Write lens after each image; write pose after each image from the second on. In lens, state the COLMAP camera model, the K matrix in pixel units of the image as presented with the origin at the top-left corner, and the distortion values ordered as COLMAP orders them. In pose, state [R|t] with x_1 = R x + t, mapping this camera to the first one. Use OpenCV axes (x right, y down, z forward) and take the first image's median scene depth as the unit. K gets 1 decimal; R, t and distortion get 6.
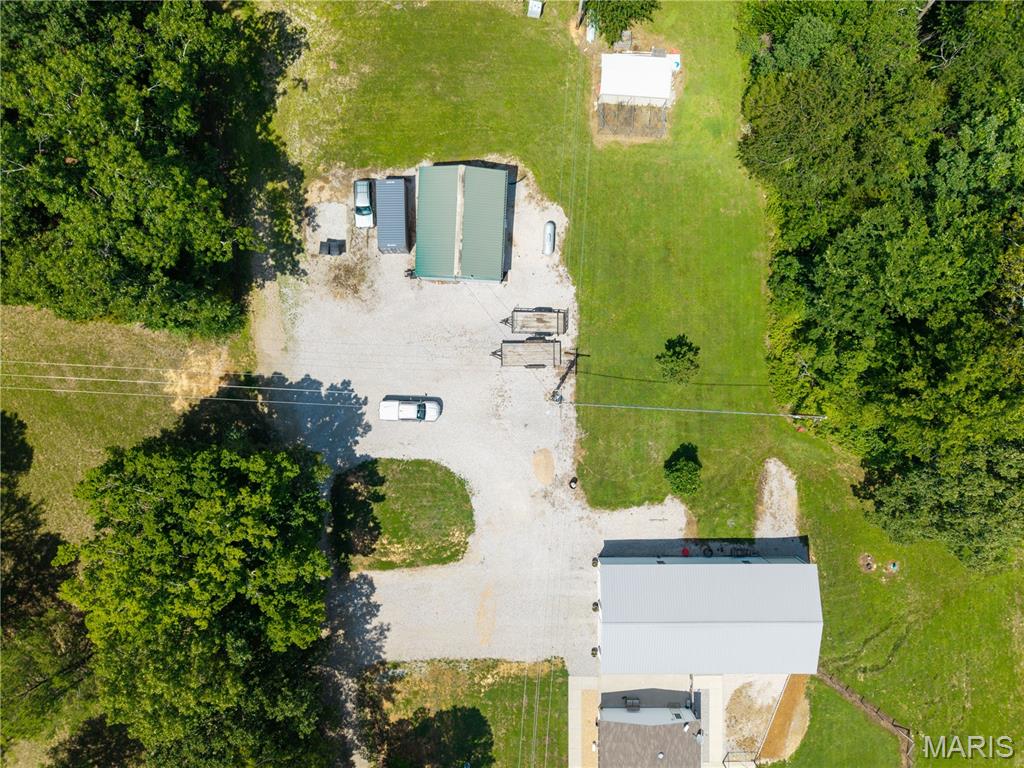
lens RADIAL K [[690.7, 0, 513.8], [0, 690.7, 383.4], [0, 0, 1]] dist [0.047862, -0.037225]
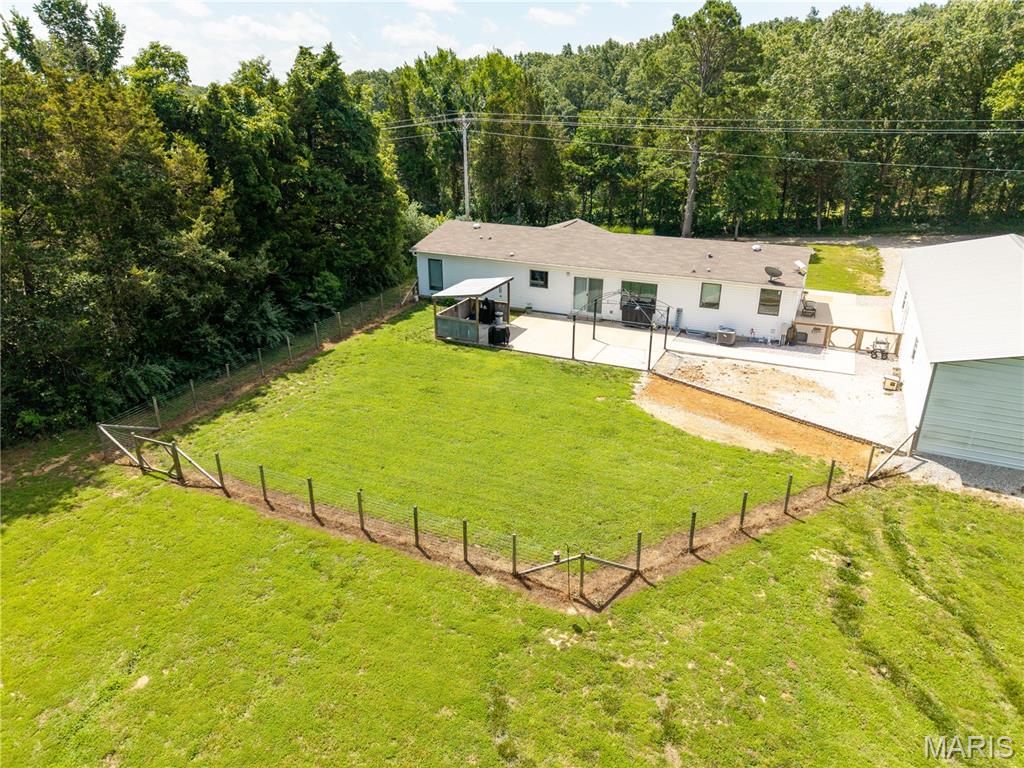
lens RADIAL K [[684.7, 0, 512.0], [0, 684.7, 384.0], [0, 0, 1]] dist [0.038055, -0.048373]
pose [[-0.425033, 0.340593, -0.838656, 0.791933], [-0.904788, -0.187034, 0.382592, 0.453893], [-0.026549, 0.921420, 0.387660, 0.846004]]
